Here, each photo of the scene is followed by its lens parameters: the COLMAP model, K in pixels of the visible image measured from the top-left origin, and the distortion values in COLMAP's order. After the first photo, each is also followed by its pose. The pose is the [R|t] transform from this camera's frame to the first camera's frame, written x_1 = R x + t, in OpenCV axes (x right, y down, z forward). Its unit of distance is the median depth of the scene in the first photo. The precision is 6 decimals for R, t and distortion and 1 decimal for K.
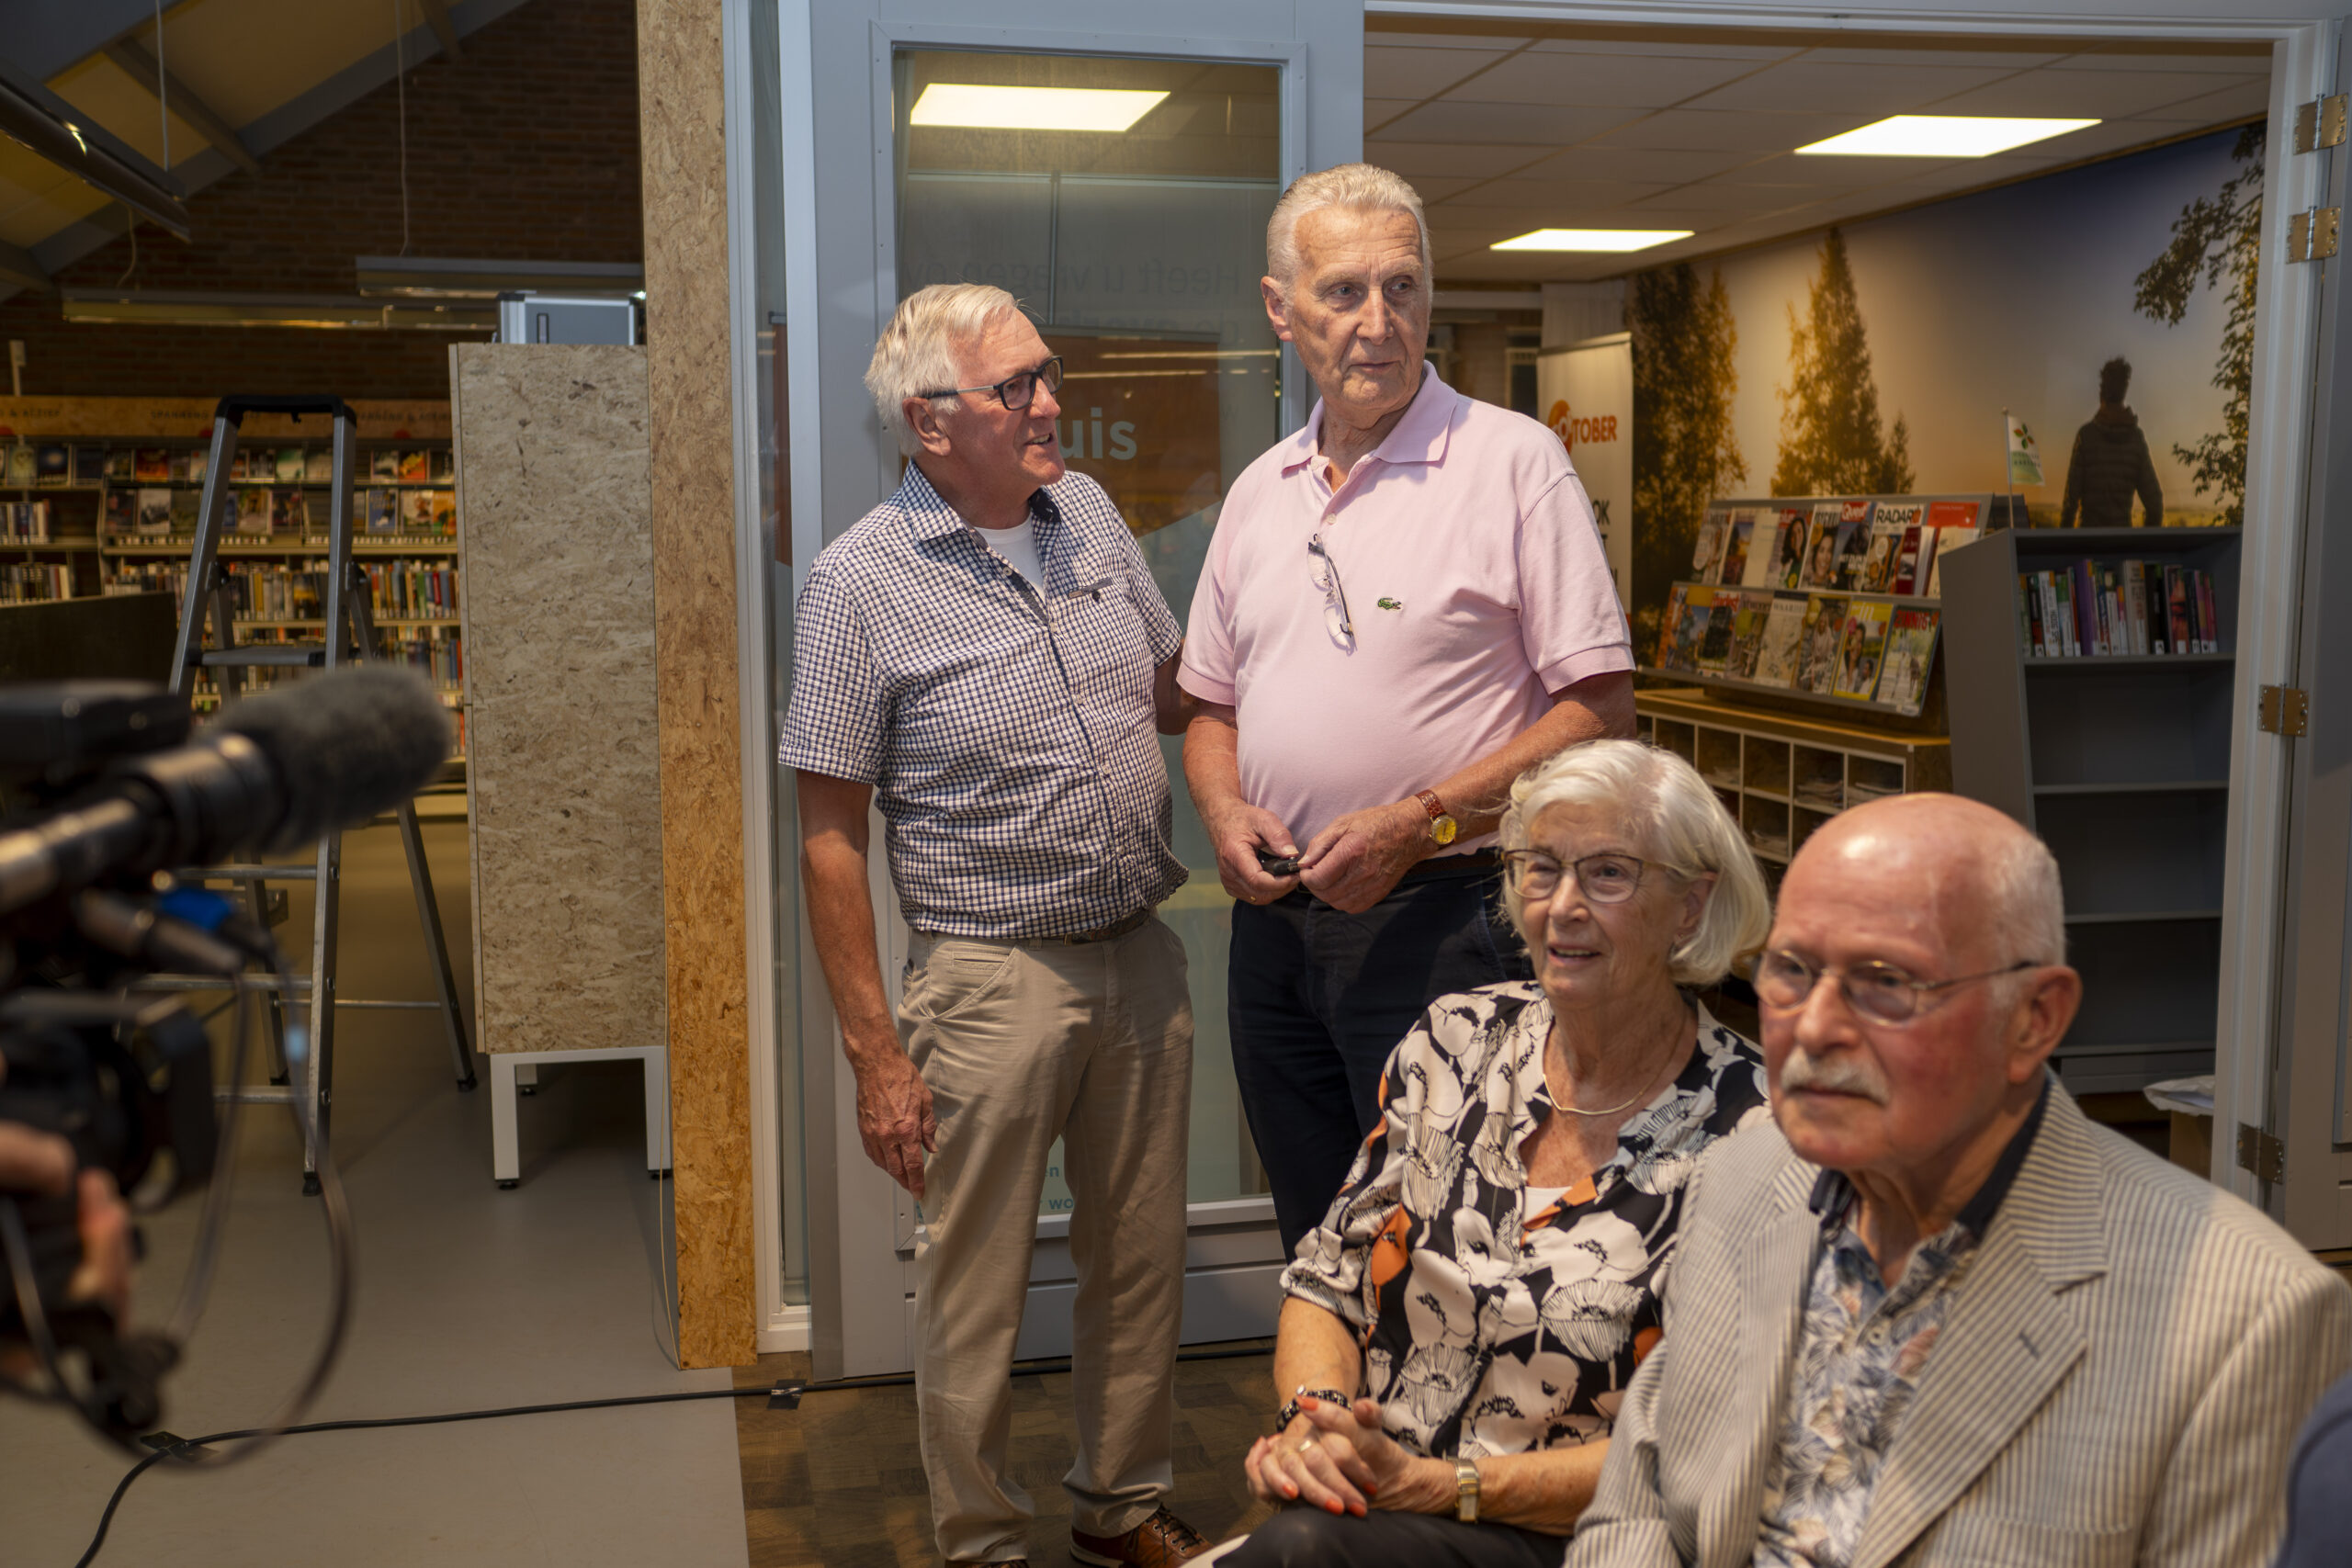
lens RADIAL K [[2367.6, 0, 1184.7], [0, 2367.6, 791.0], [0, 0, 1]] dist [0.050049, 0.000000]
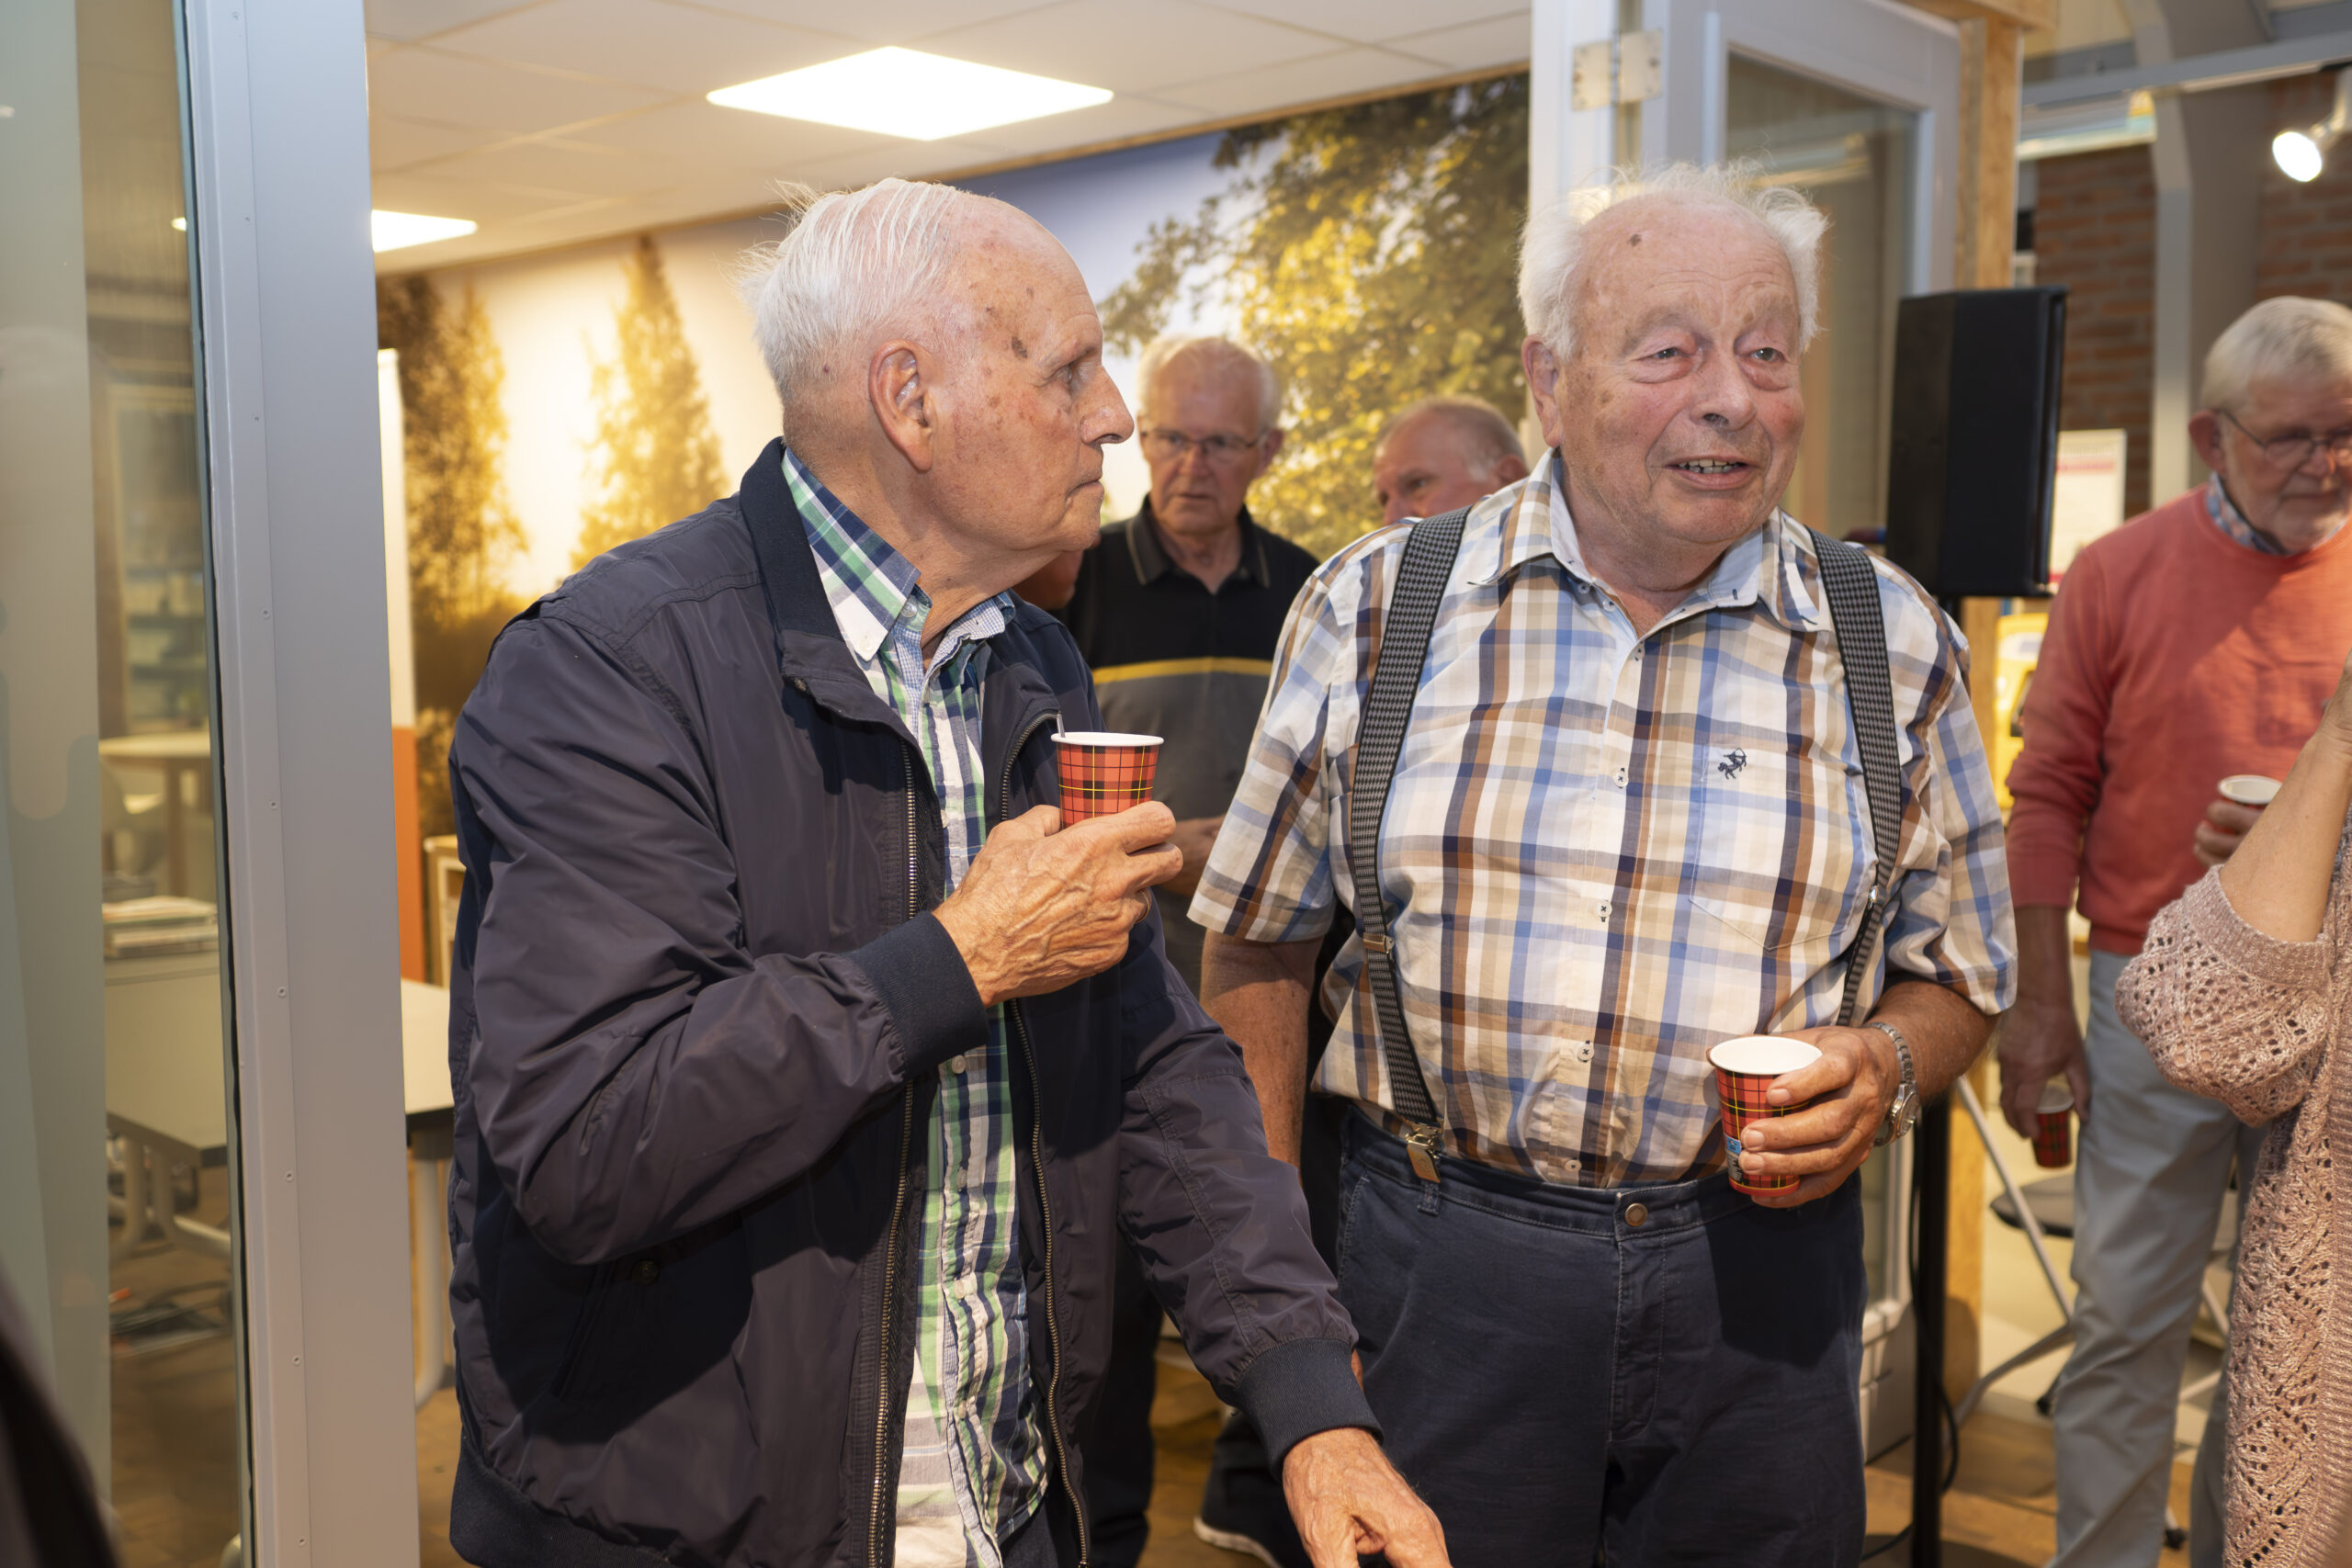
lens RADIAL K [[2500.2, 0, 1173.1], [0, 2500.2, 789.8], [0, 0, 1]] dist [0.031738, 0.000000]
pose [[0.845150, -0.050232, 0.532163, -0.040660], [0.069121, 0.997486, -0.015618, -0.032981], [-0.530041, 0.049984, 0.846498, 0.253059]]
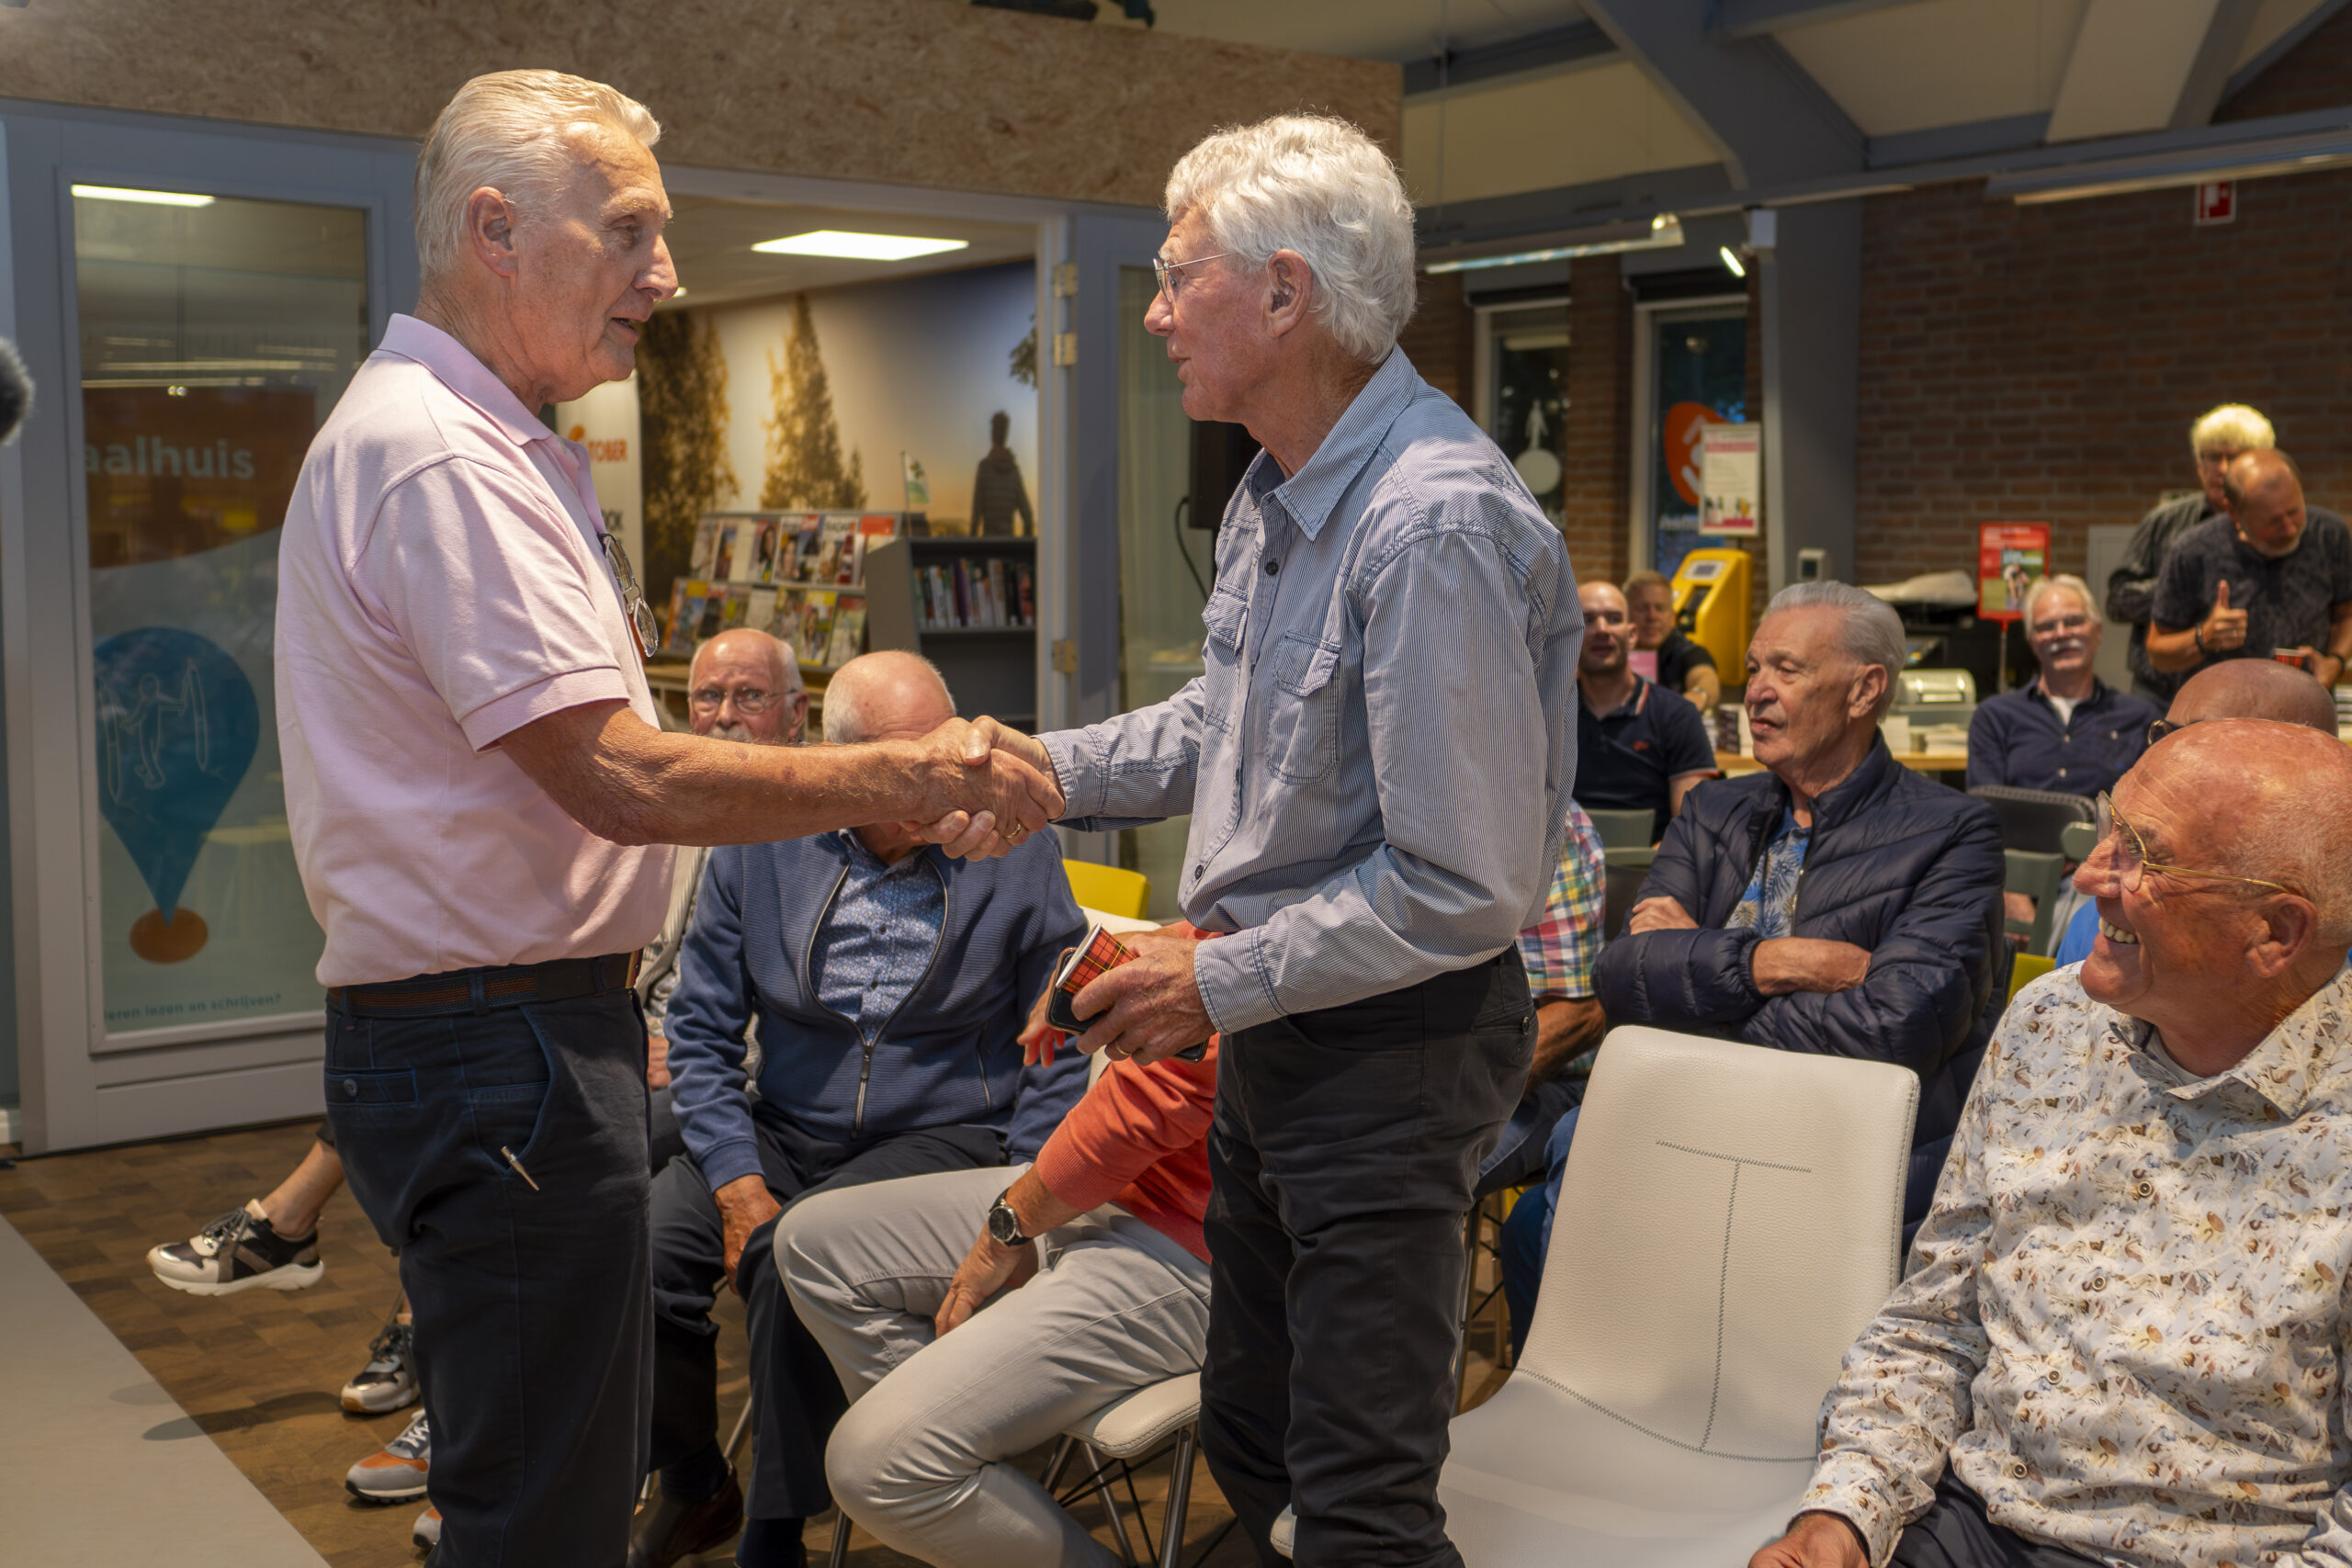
lens RADIAL K [[2500.2, 0, 1216.7], [0, 2500.2, 681.6], [0, 0, 1]] dist [0.031738, 0.000000]
pose [[0.919915, -0.016869, 0.391755, -0.047233], [0.037782, 0.998239, -0.045735, 0.037026], [-0.390294, 0.056873, 0.918932, -0.312234]]
